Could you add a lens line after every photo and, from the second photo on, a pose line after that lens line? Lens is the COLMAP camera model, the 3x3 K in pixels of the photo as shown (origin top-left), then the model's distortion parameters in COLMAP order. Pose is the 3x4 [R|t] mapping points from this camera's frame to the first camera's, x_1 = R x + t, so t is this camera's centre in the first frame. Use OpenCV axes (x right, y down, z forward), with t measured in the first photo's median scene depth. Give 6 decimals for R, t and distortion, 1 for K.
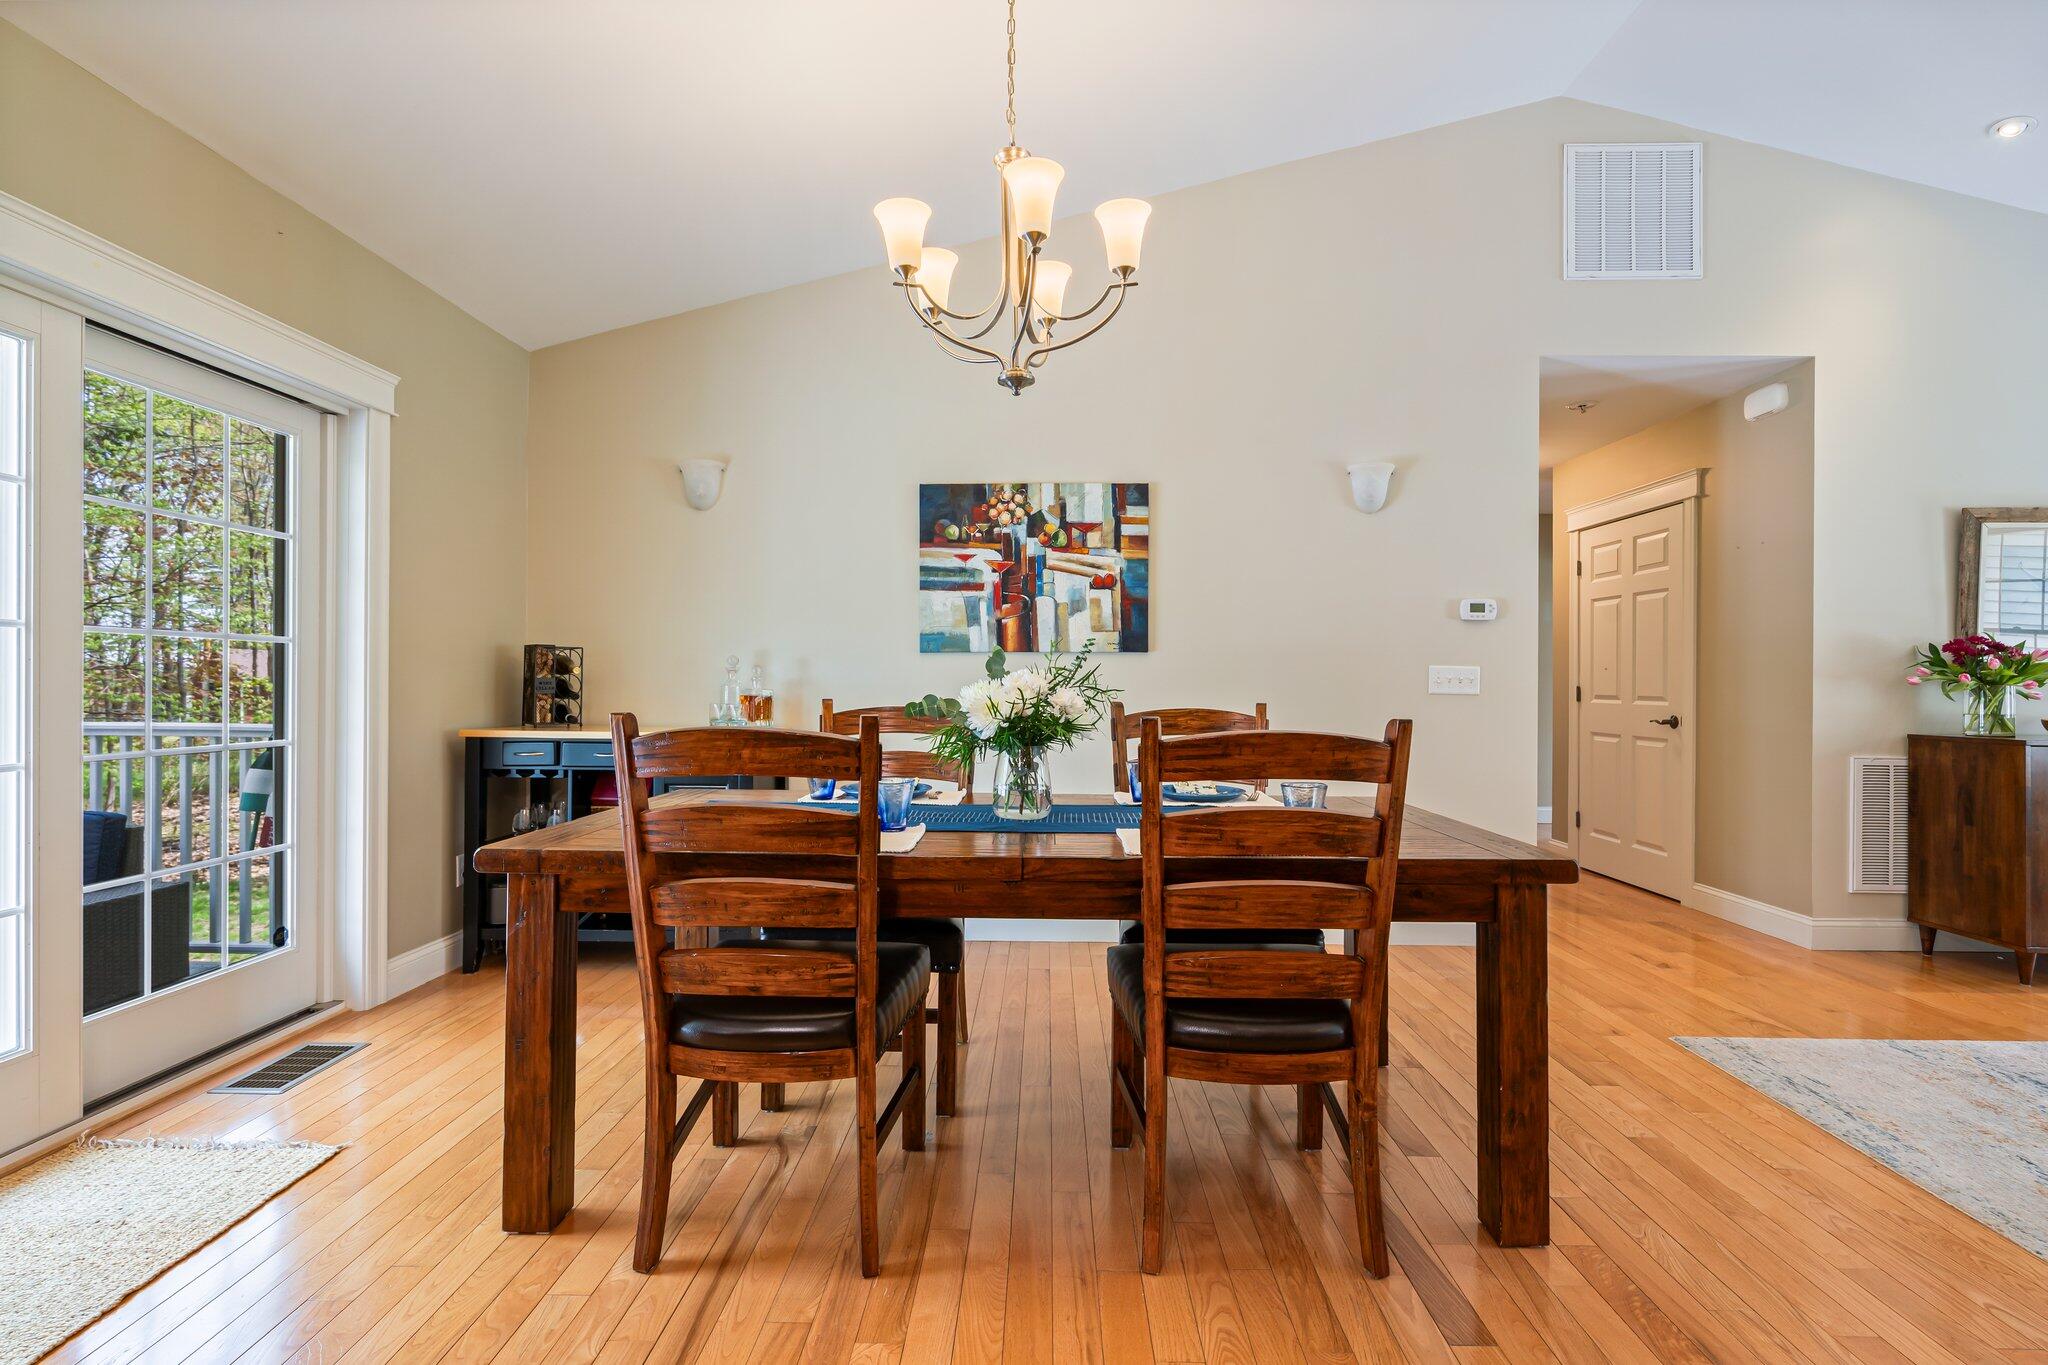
lens RADIAL K [[945.9, 0, 1026.3], [0, 945.9, 688.2], [0, 0, 1]] dist [0.002808, 0.000930]
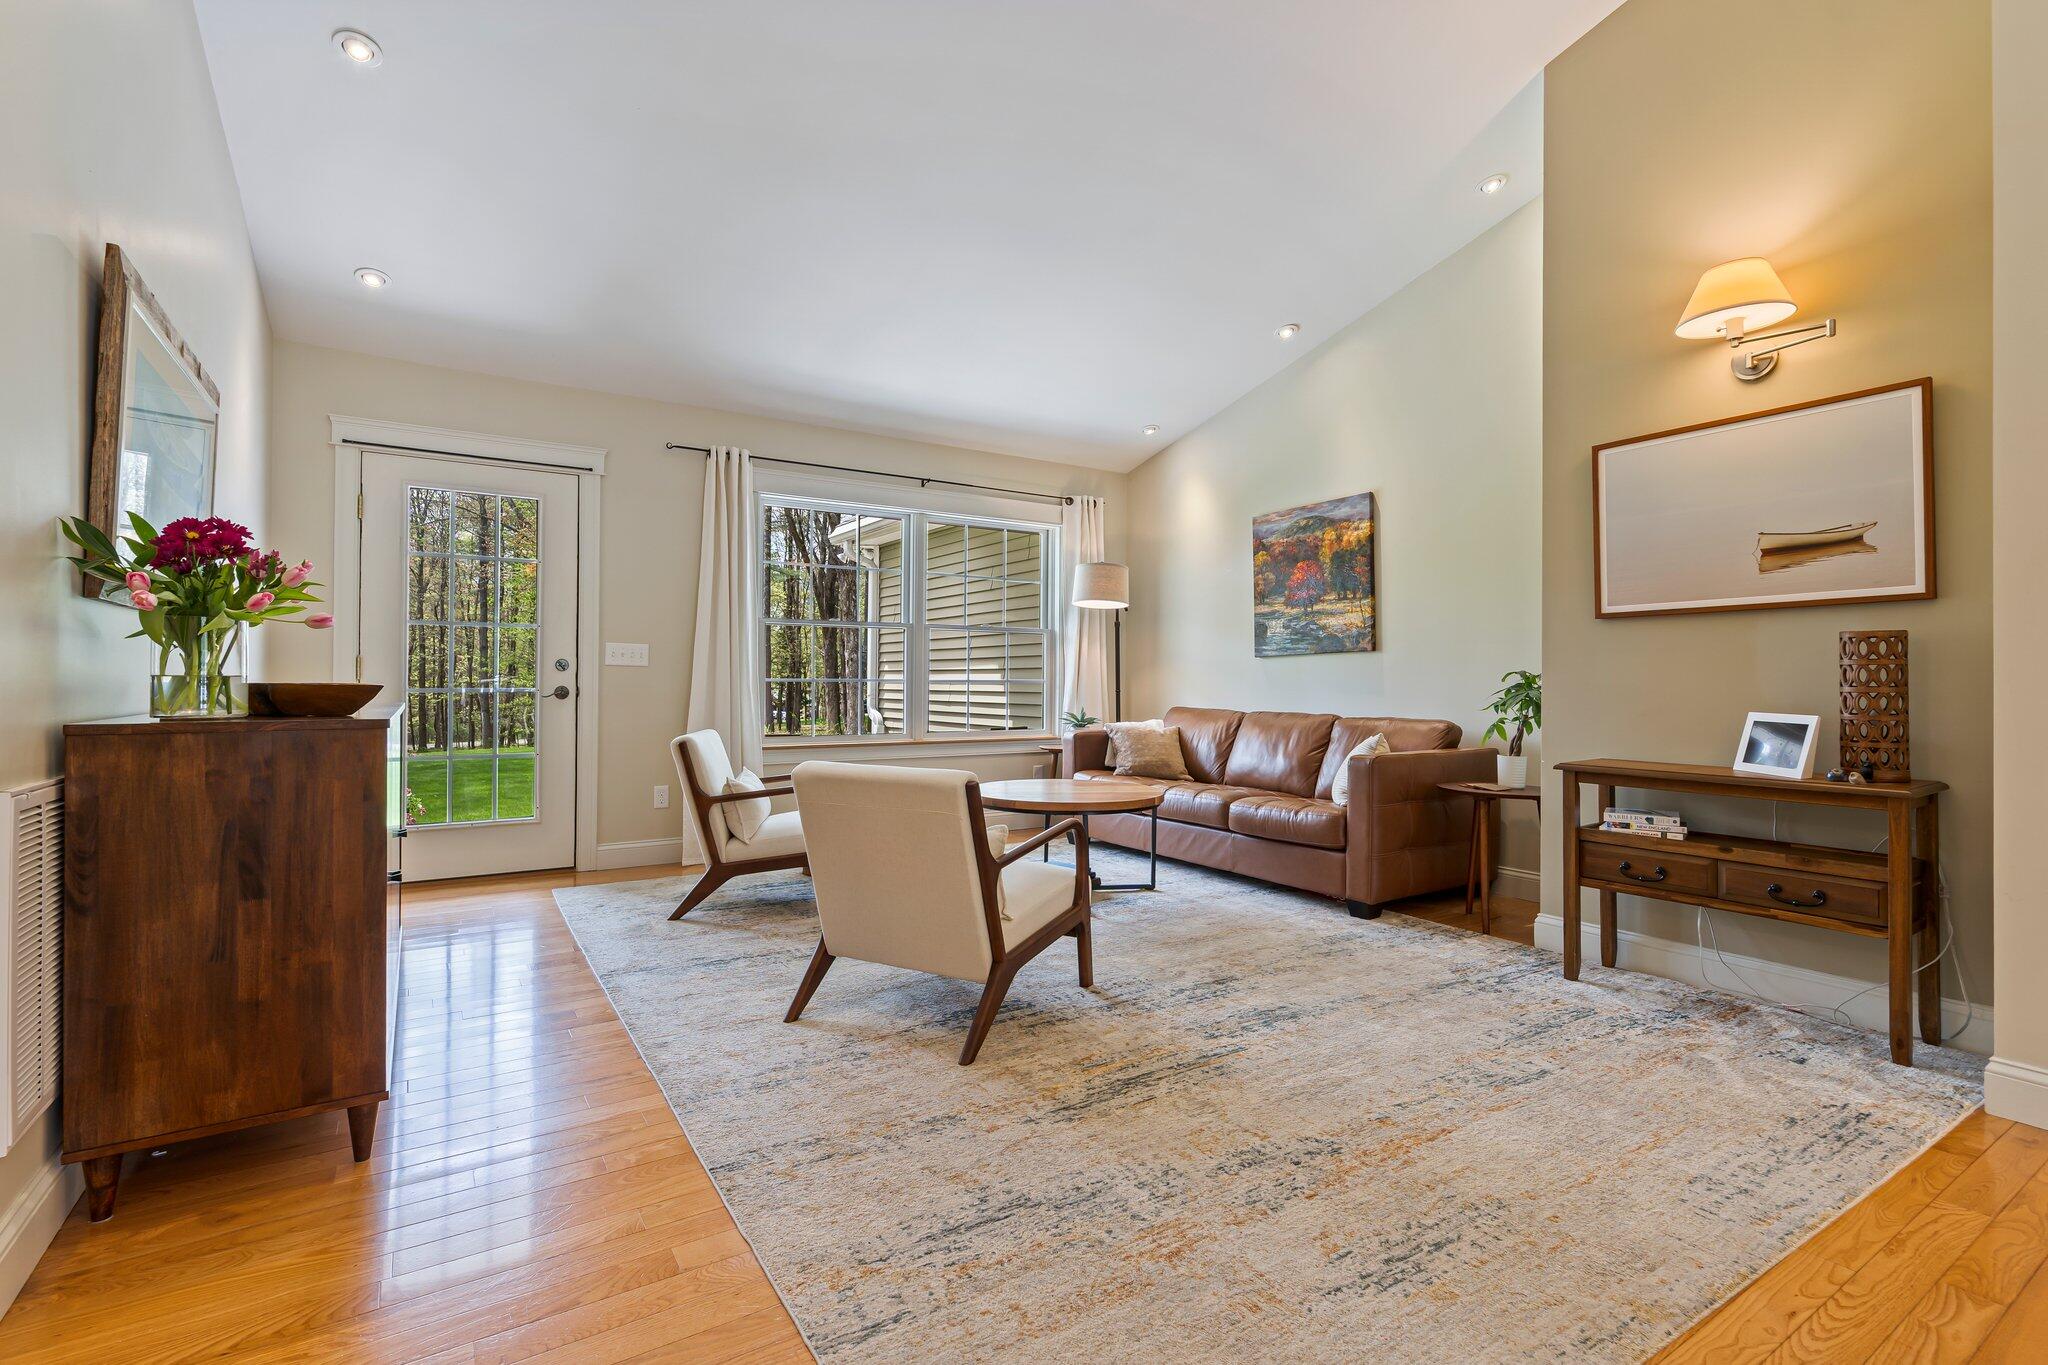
lens RADIAL K [[945.9, 0, 1020.4], [0, 945.9, 673.6], [0, 0, 1]] dist [0.002808, 0.000930]
pose [[-0.553068, -0.001669, 0.833134, 0.355190], [-0.002764, 0.999996, 0.000169, 0.024886], [-0.833131, -0.002209, -0.553071, 0.929949]]
